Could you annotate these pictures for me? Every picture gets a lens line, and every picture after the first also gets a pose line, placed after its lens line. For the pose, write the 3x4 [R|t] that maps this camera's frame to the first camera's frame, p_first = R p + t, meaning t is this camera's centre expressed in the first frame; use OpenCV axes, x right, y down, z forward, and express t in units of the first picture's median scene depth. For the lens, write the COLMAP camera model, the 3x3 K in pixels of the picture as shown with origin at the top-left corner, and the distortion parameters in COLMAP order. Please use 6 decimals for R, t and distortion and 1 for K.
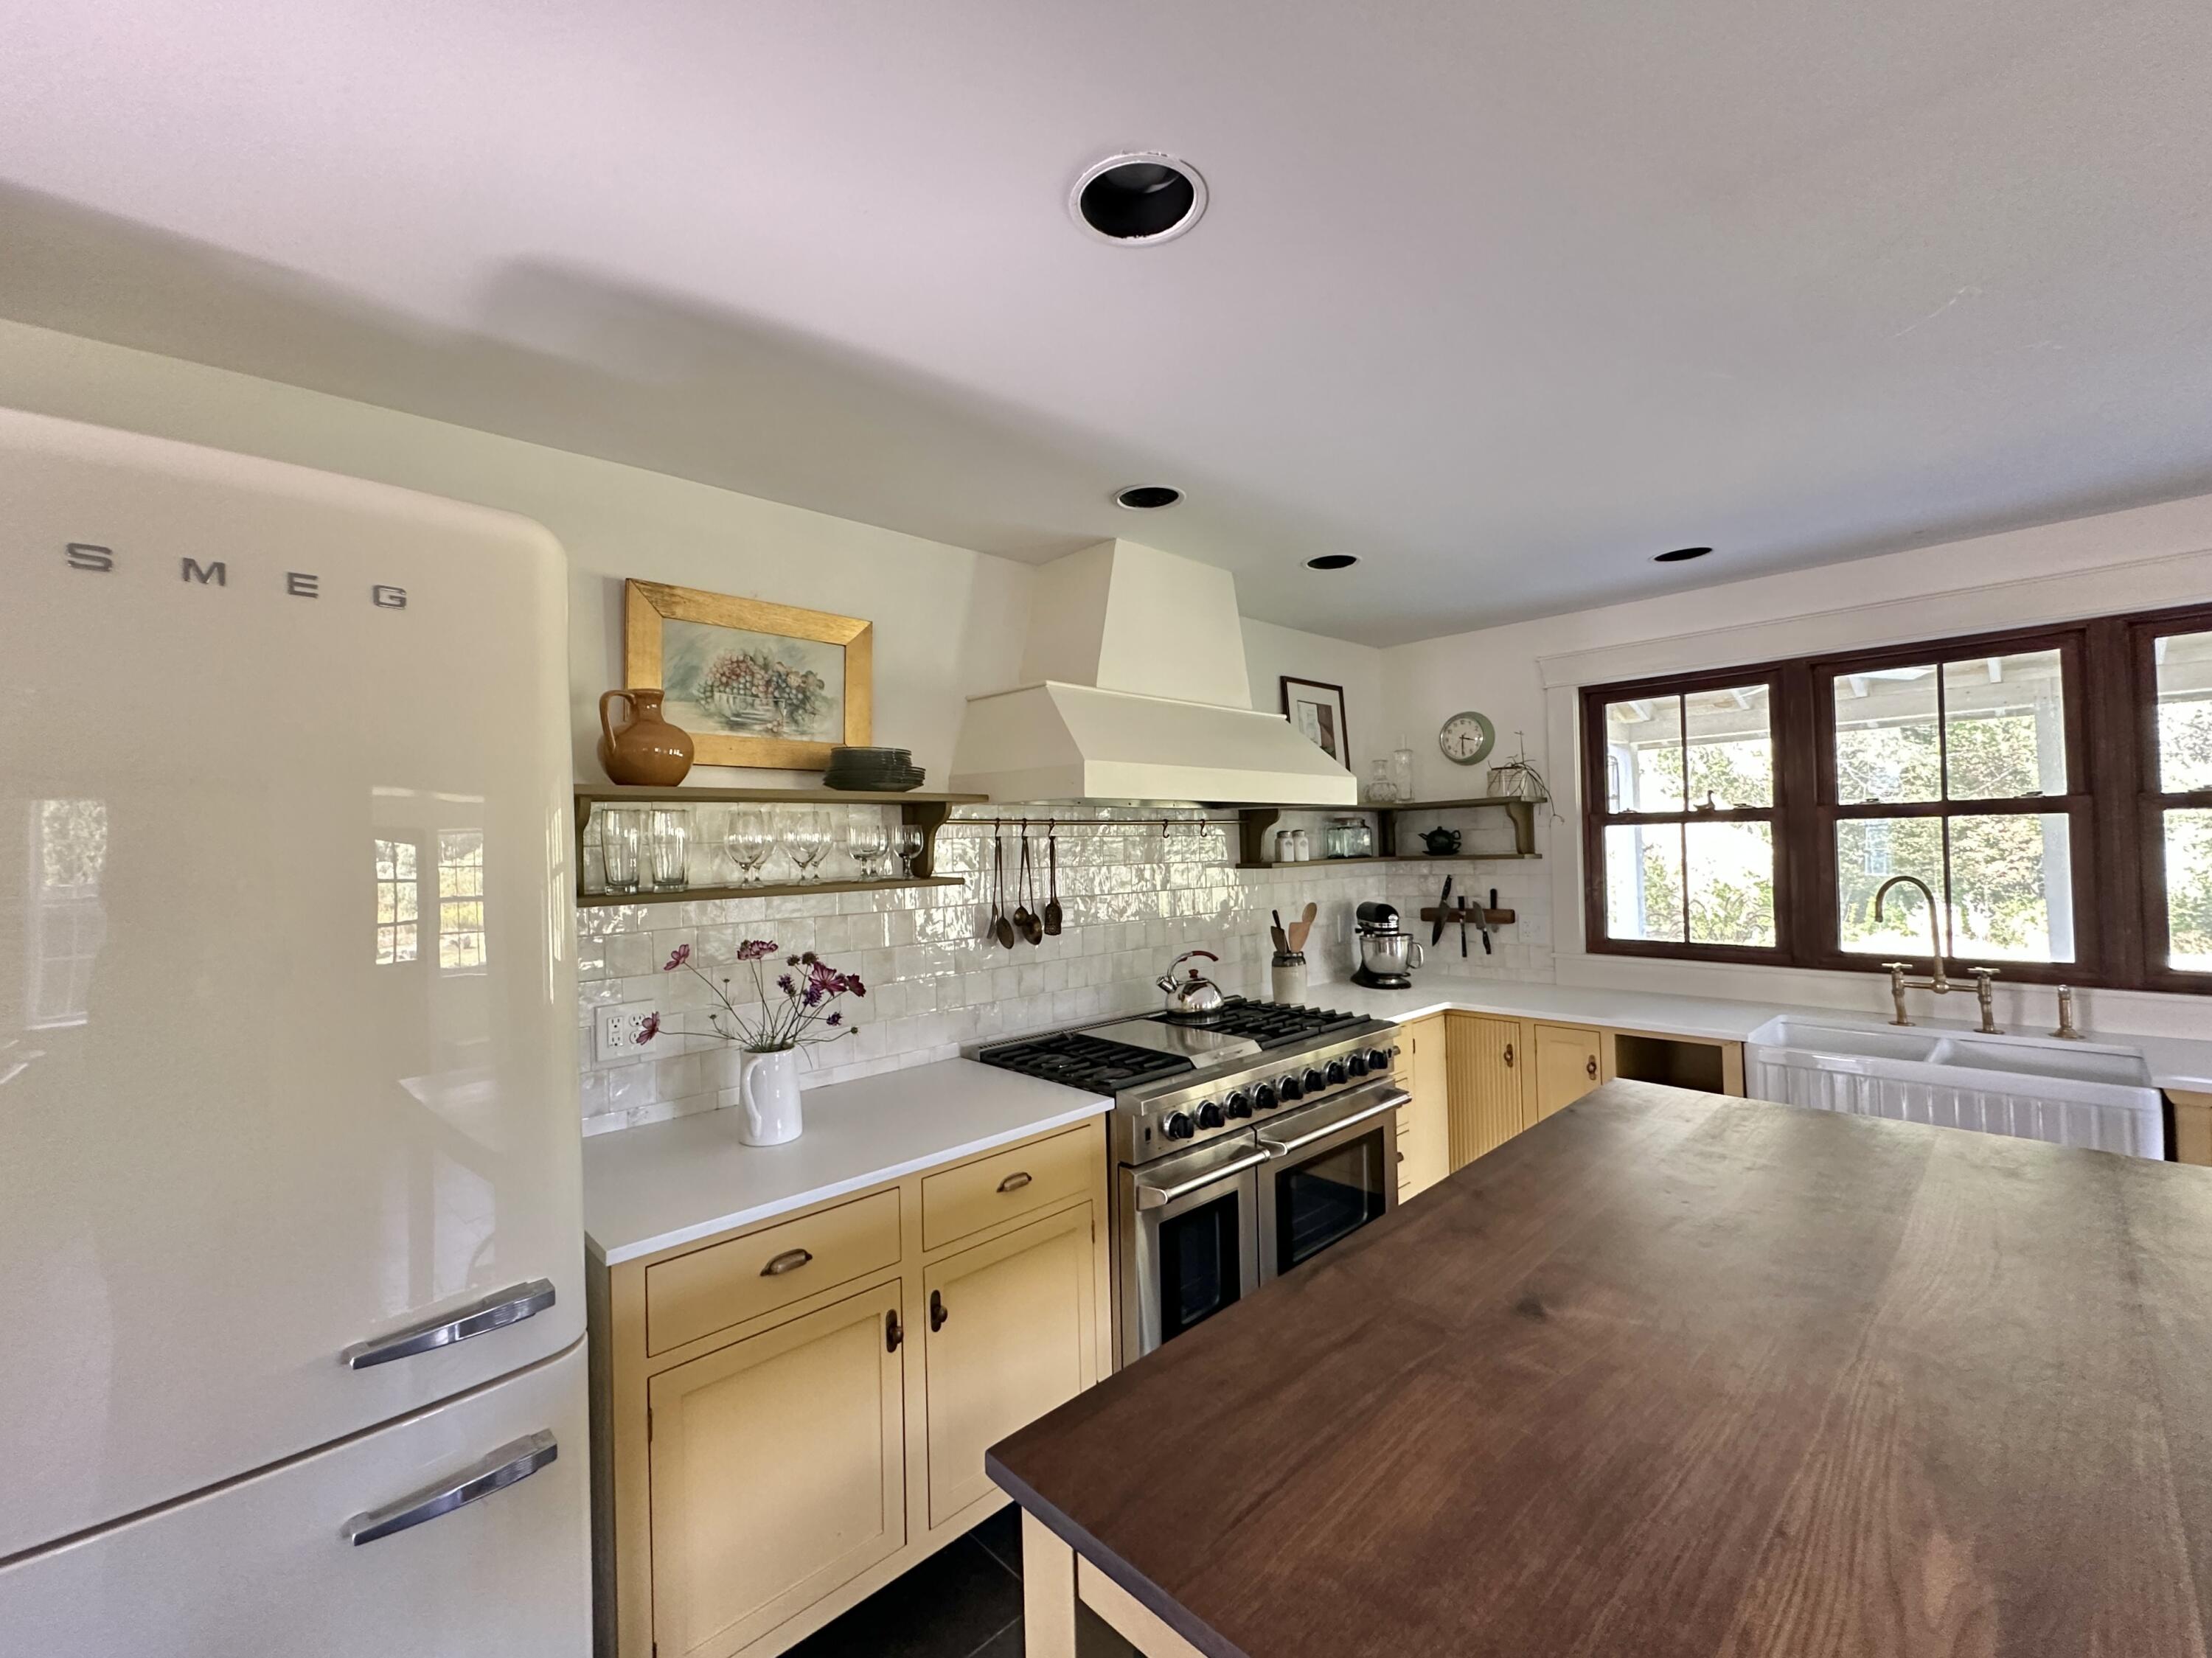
lens RADIAL K [[883.4, 0, 1131.1], [0, 883.4, 833.9], [0, 0, 1]] dist [-0.000720, 0.000570]
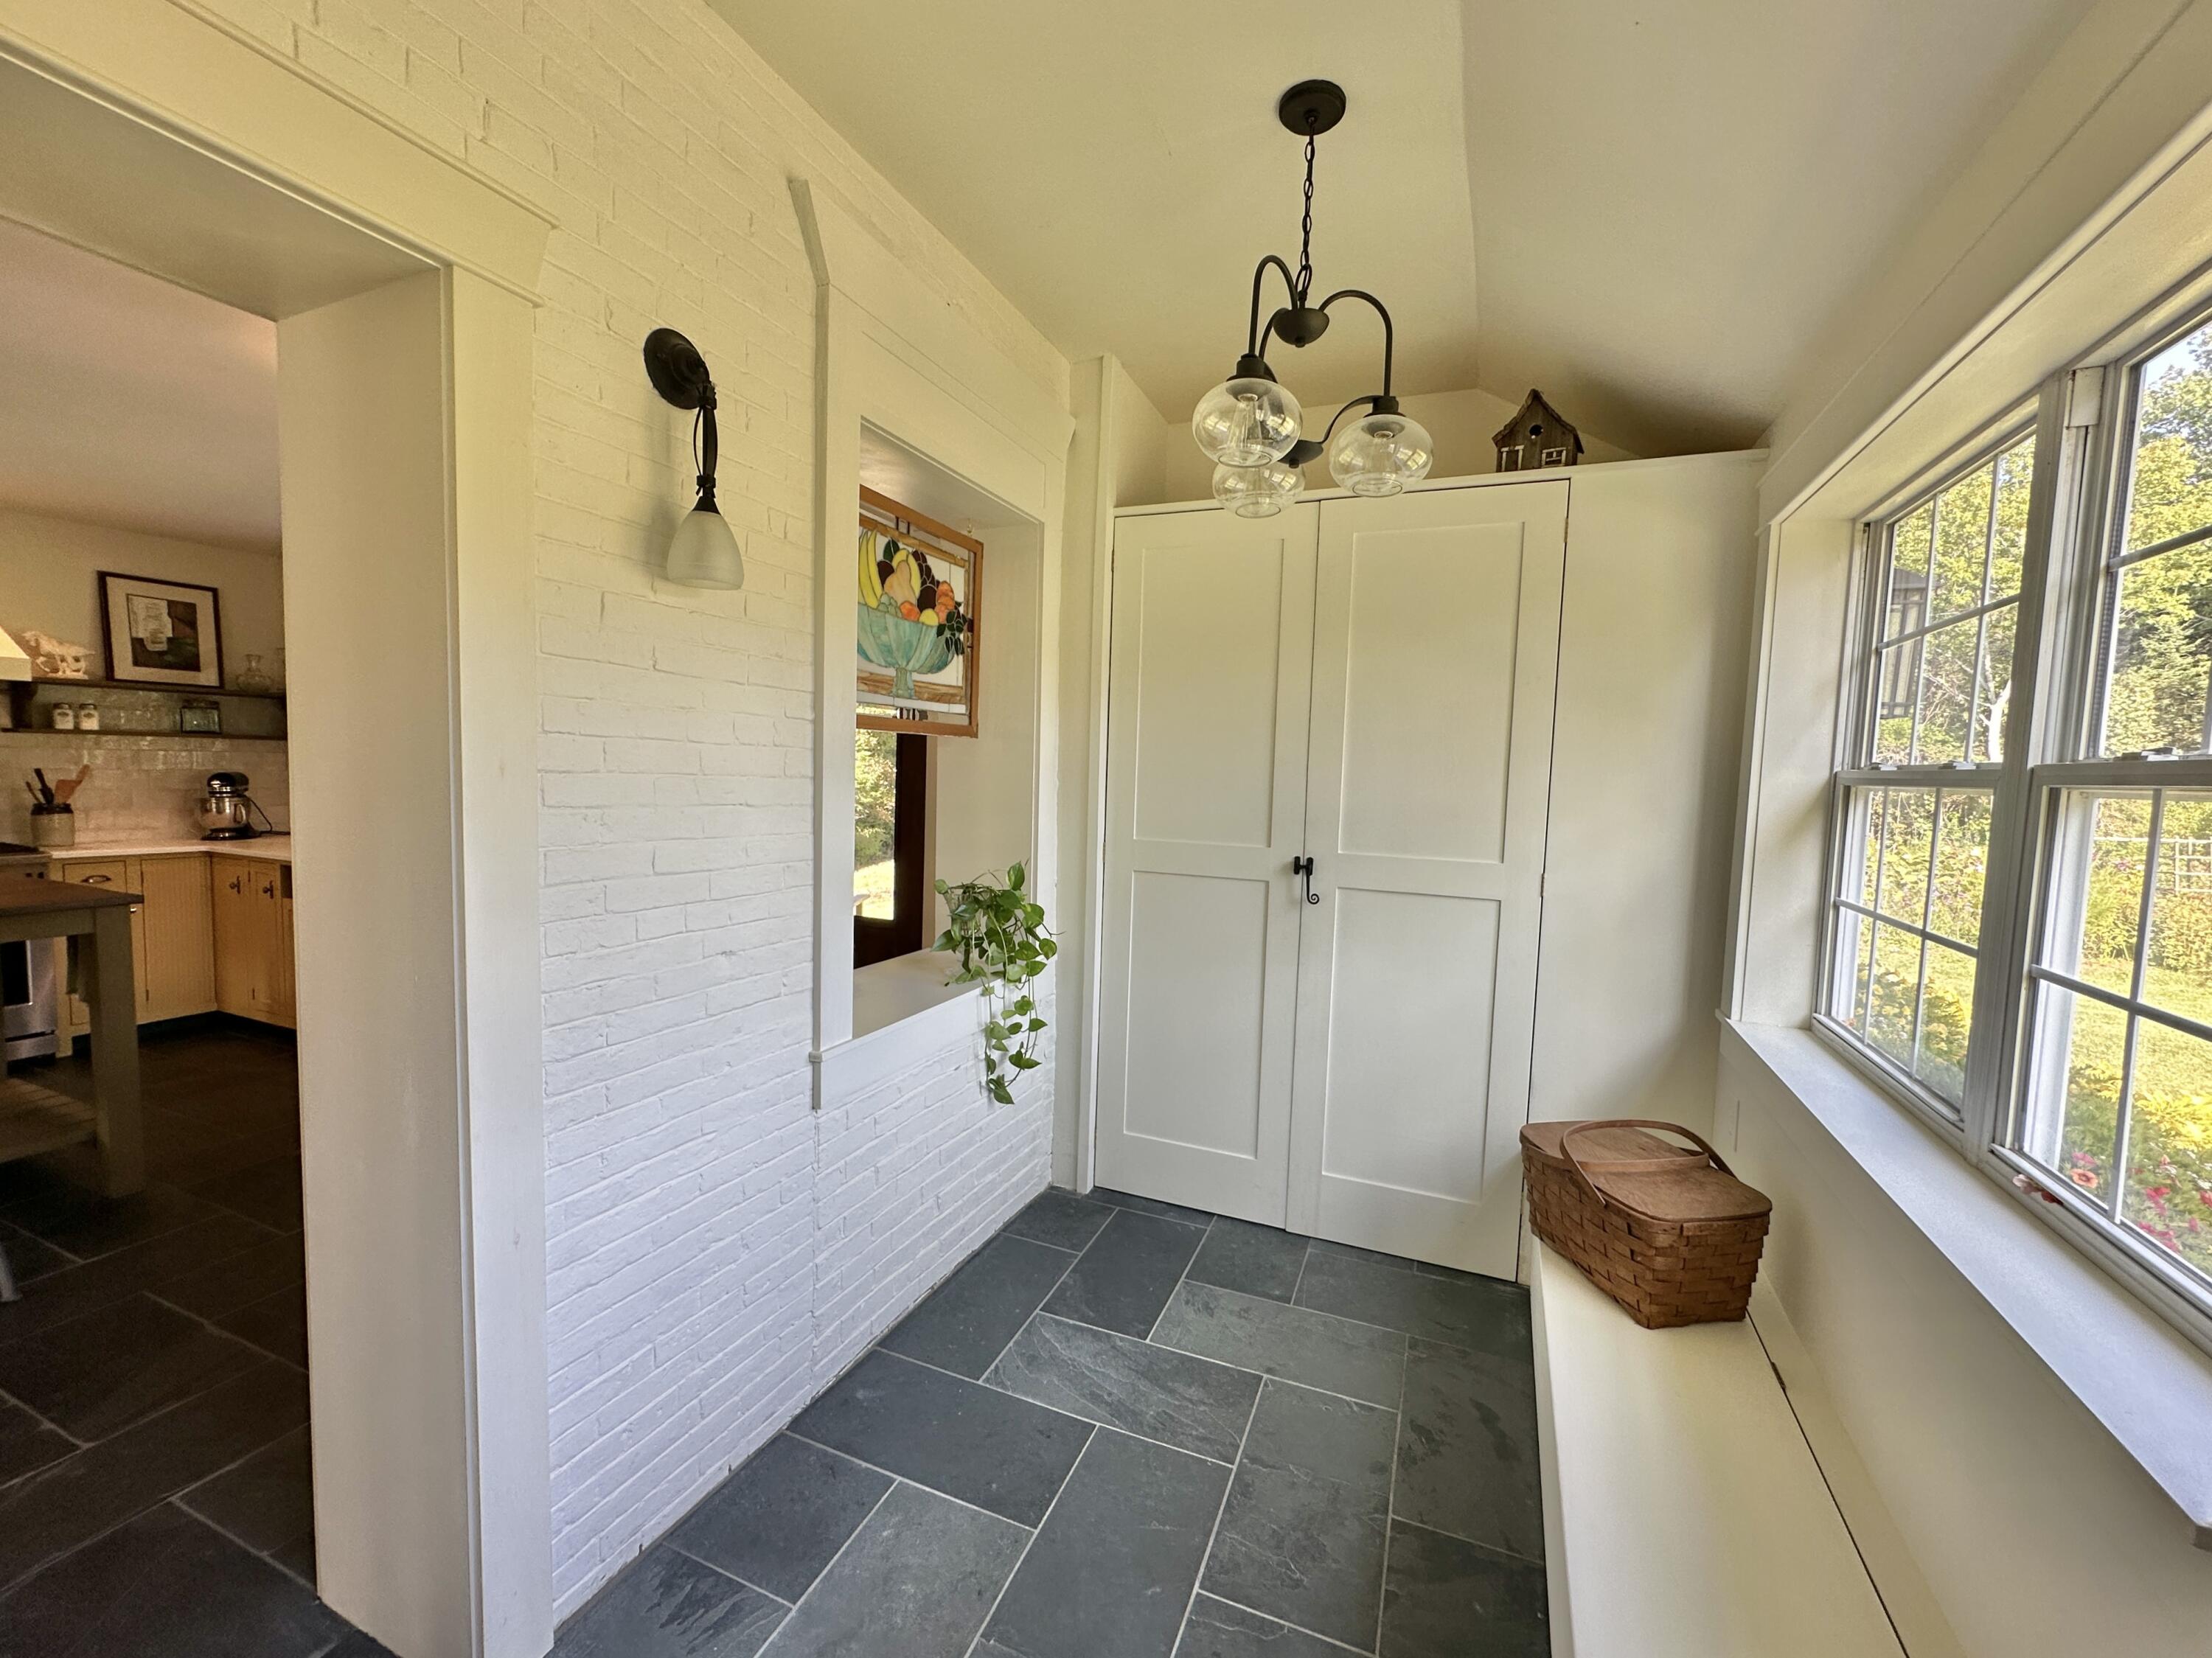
lens RADIAL K [[883.4, 0, 1114.4], [0, 883.4, 831.7], [0, 0, 1]] dist [-0.000720, 0.000570]
pose [[0.916924, 0.023304, 0.398381, 1.155859], [-0.059854, 0.995032, 0.079554, -0.012579], [-0.394548, -0.096790, 0.913764, -0.766110]]
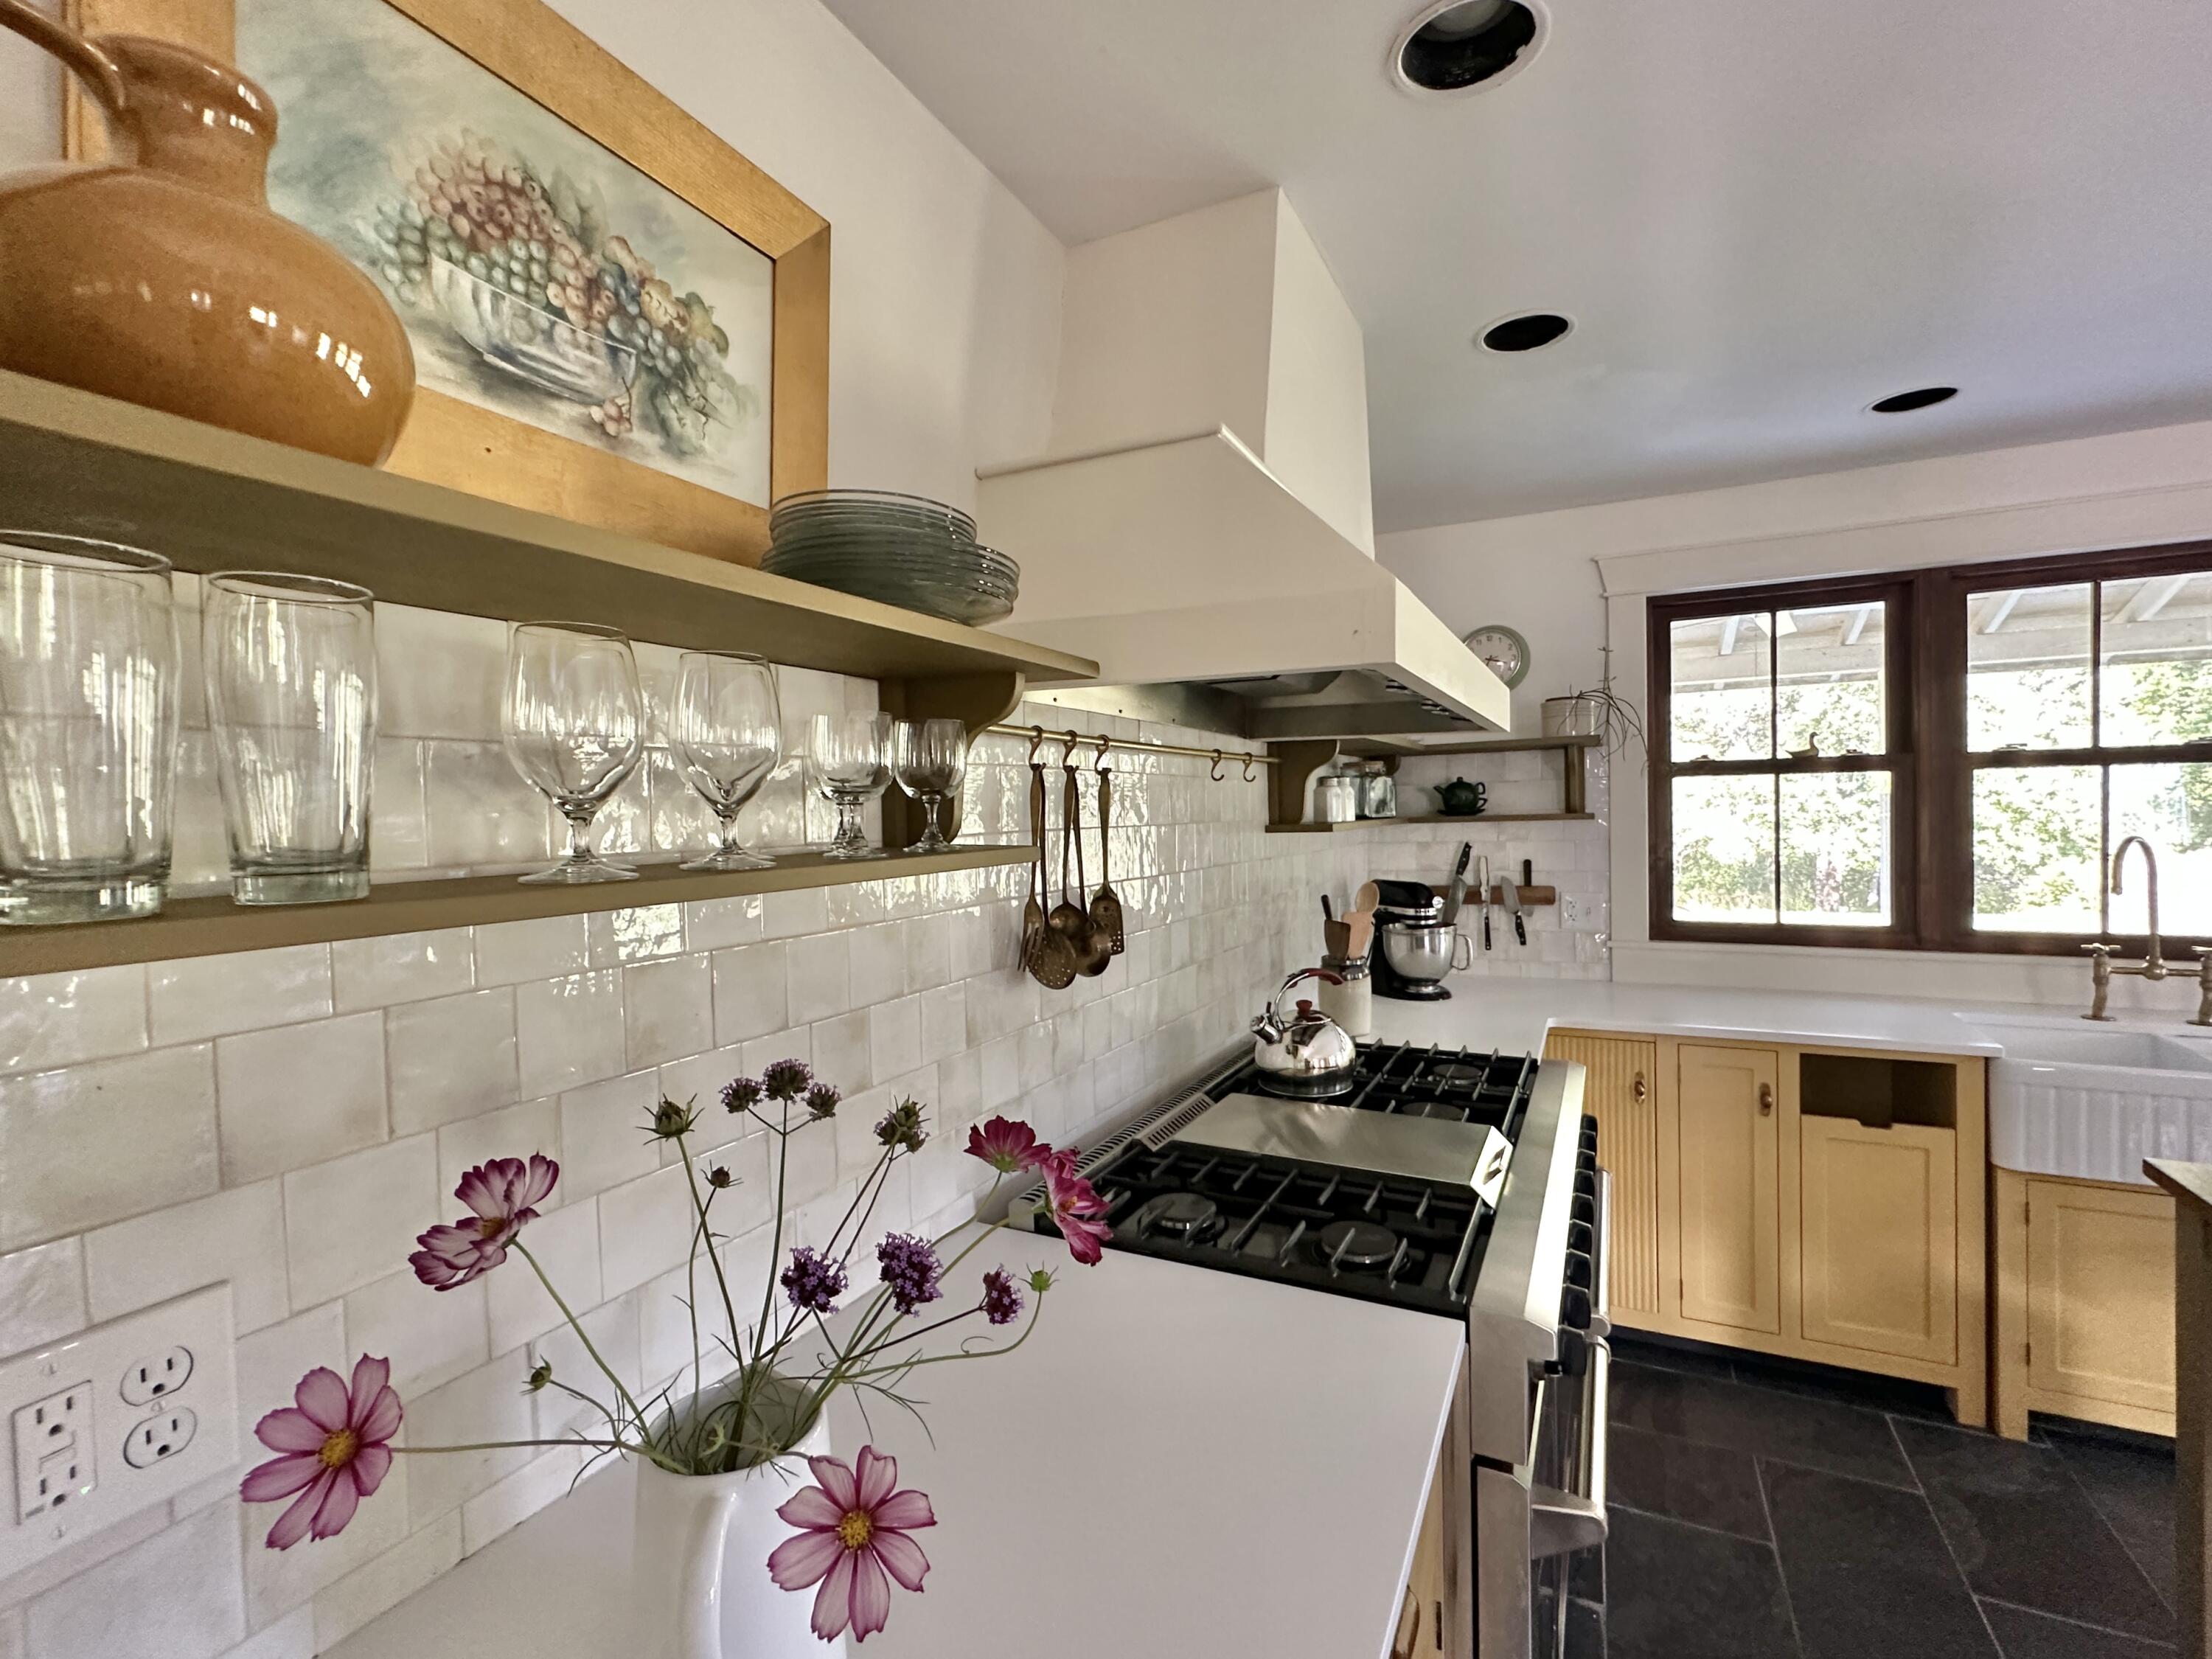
lens RADIAL K [[970.6, 0, 1120.2], [0, 970.6, 830.5], [0, 0, 1]] dist [-0.001311, -0.000105]
pose [[0.949778, -0.002800, 0.312913, -0.237153], [-0.005564, 0.999651, 0.025833, 0.022421], [-0.312877, -0.026277, 0.949430, 0.403530]]
